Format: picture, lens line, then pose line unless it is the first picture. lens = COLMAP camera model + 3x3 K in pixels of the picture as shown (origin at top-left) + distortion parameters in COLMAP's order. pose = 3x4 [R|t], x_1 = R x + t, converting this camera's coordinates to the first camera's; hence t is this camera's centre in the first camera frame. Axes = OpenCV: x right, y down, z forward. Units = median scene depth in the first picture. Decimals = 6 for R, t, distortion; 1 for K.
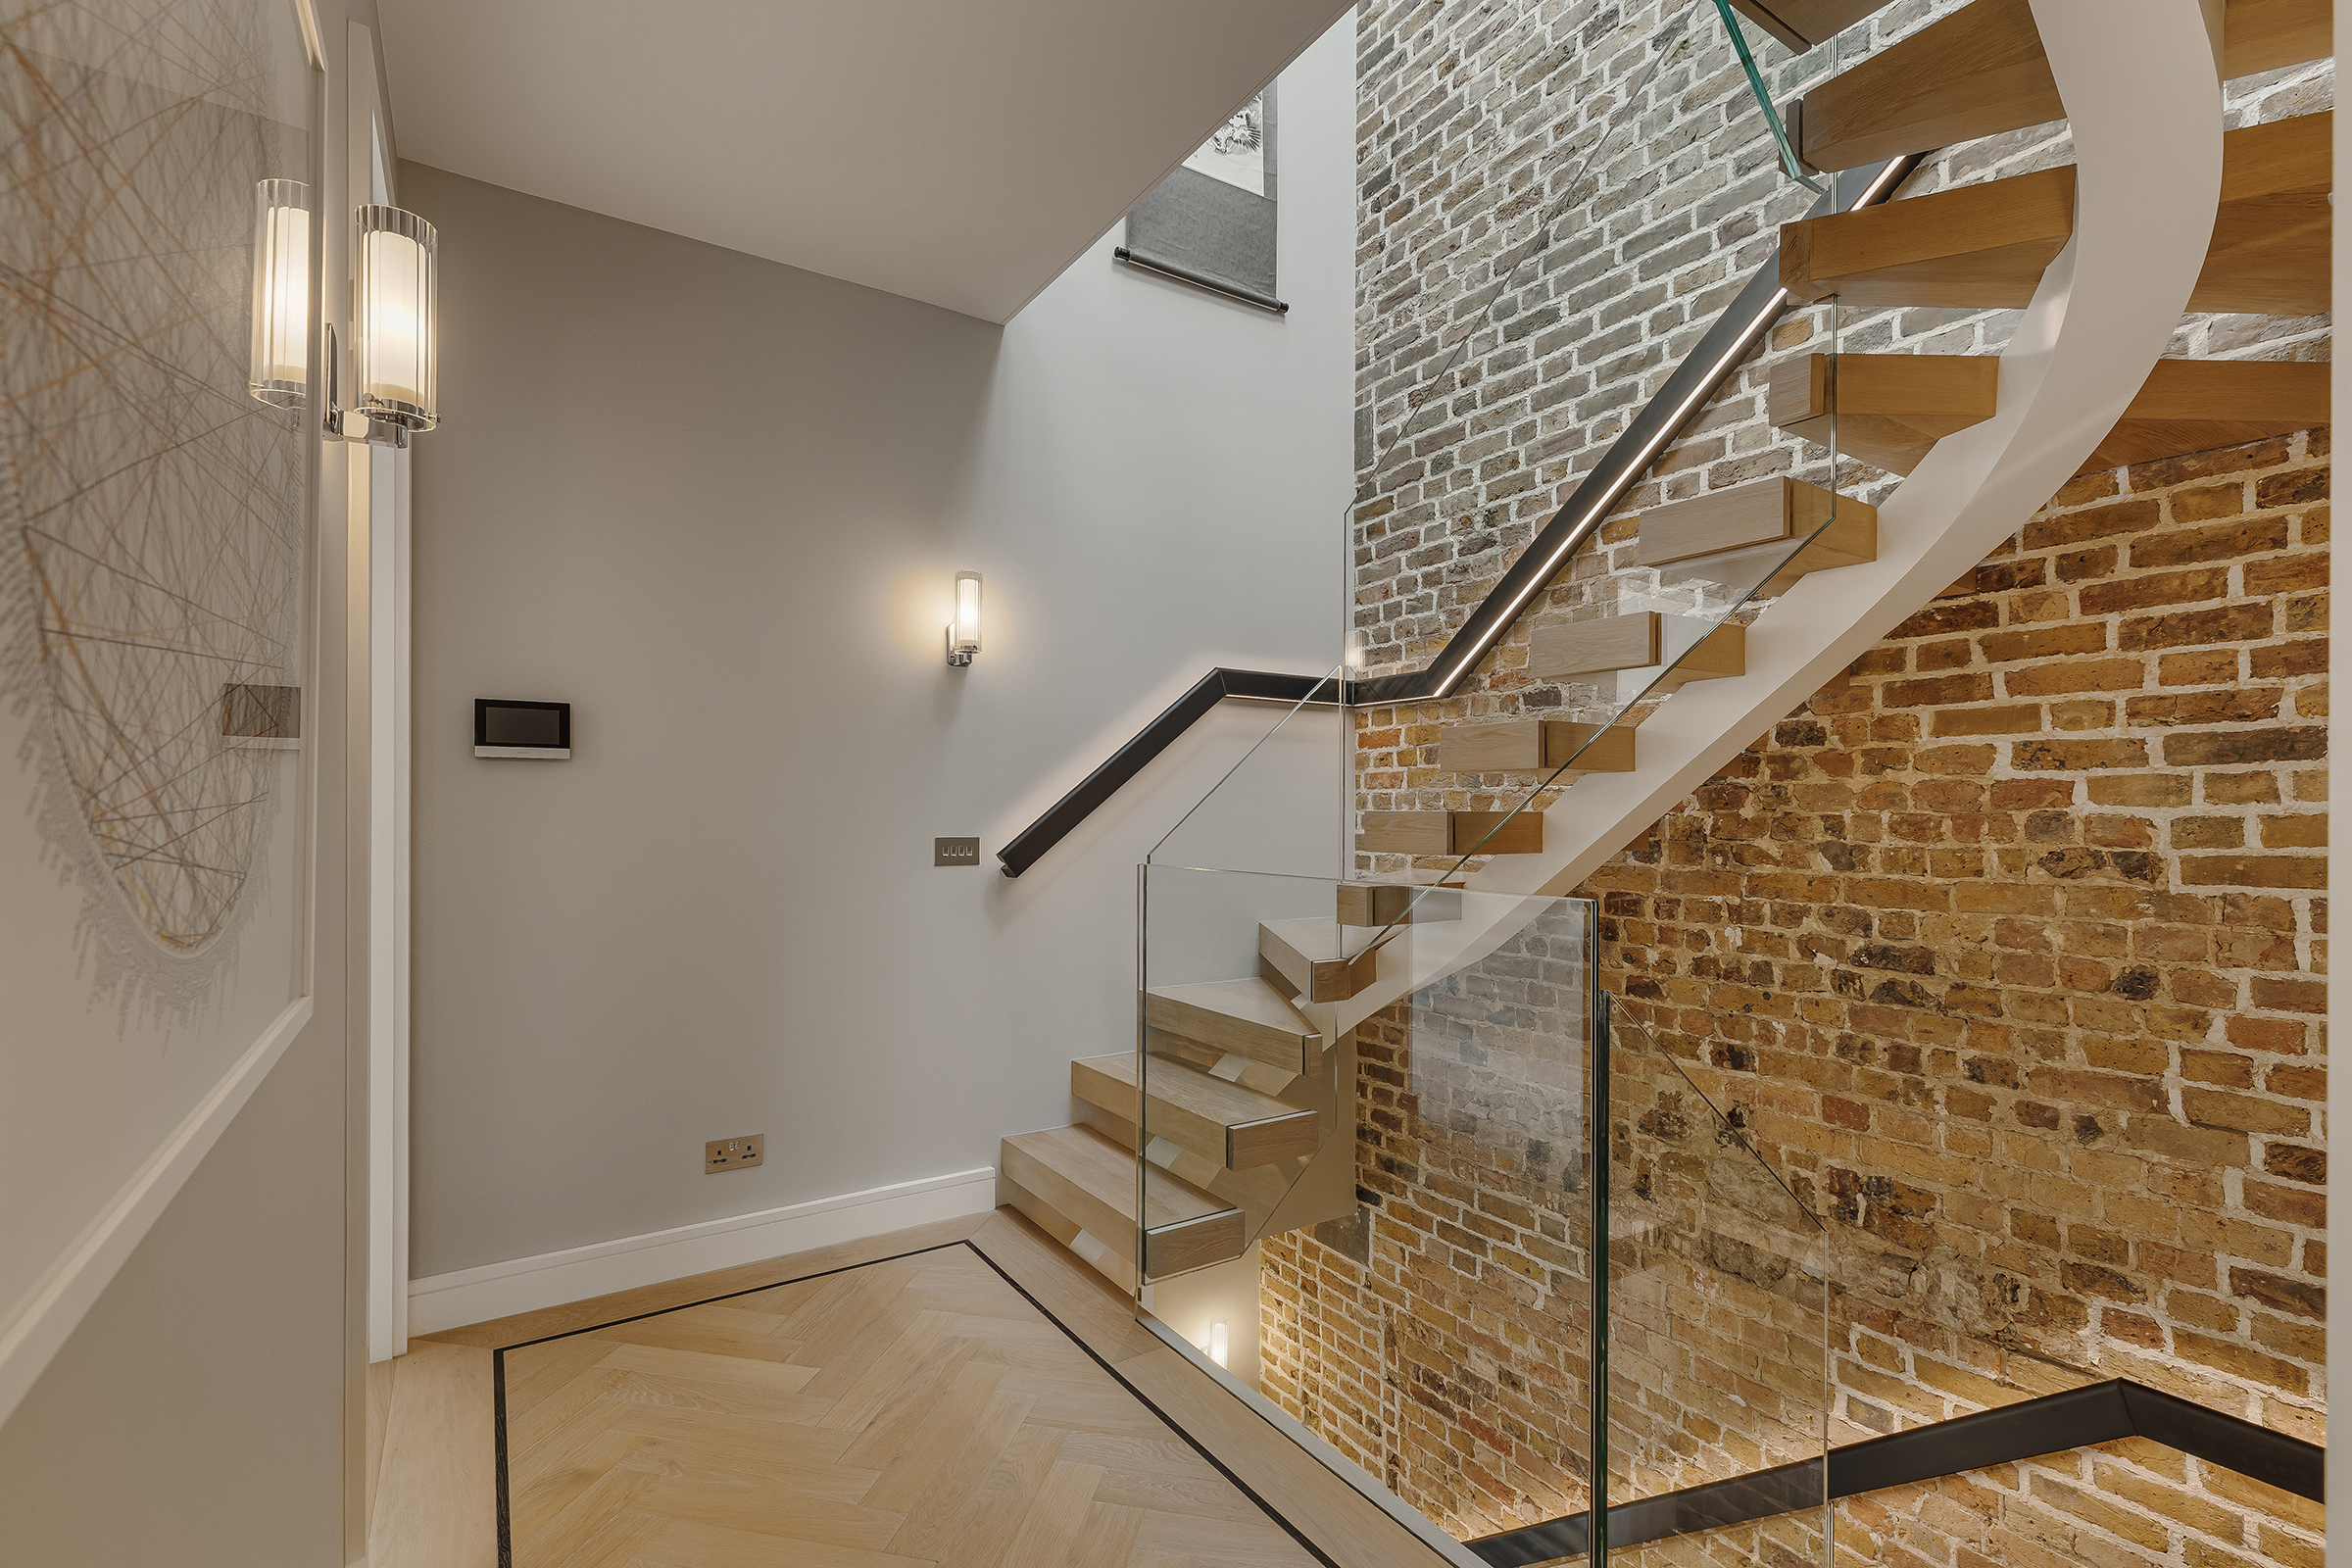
lens RADIAL K [[1064.7, 0, 1166.9], [0, 1064.7, 794.2], [0, 0, 1]] dist [0.004302, 0.000033]
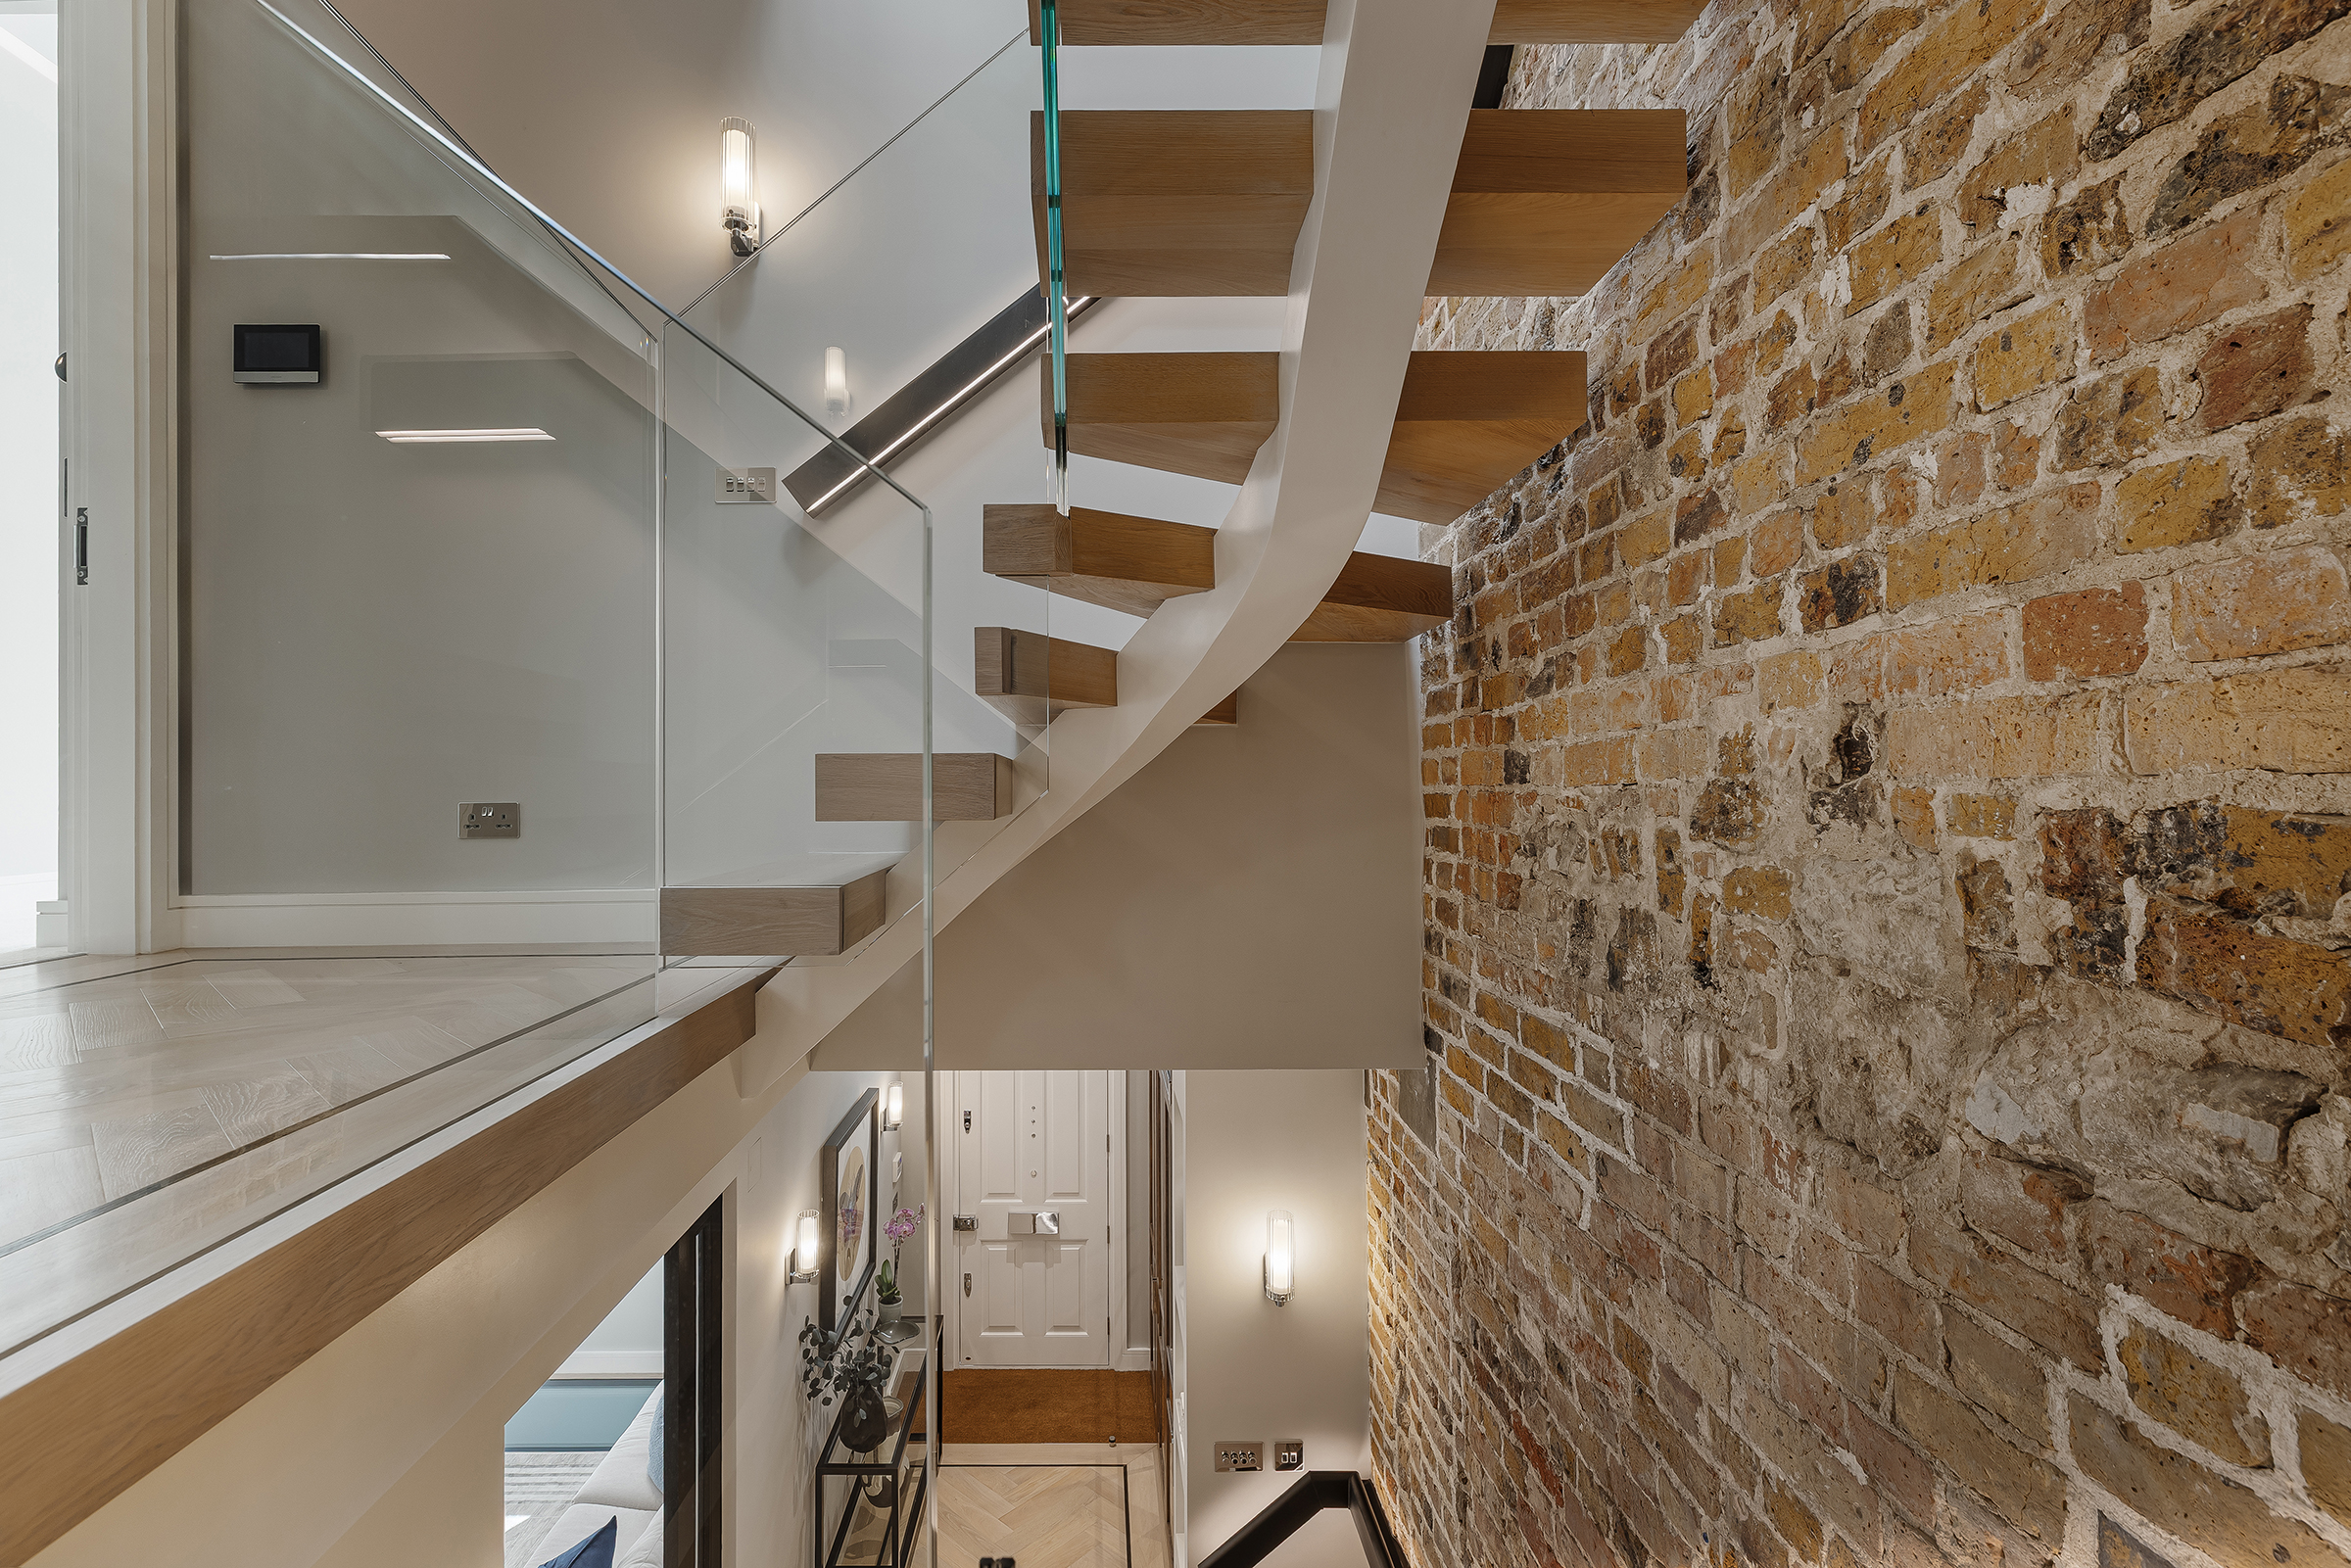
lens RADIAL K [[1064.1, 0, 1166.9], [0, 1064.1, 795.6], [0, 0, 1]] dist [0.004302, 0.000033]
pose [[0.840432, -0.017059, -0.541649, 0.539358], [0.016393, 0.999847, -0.006055, 0.322047], [0.541669, -0.003791, 0.840583, 0.541304]]
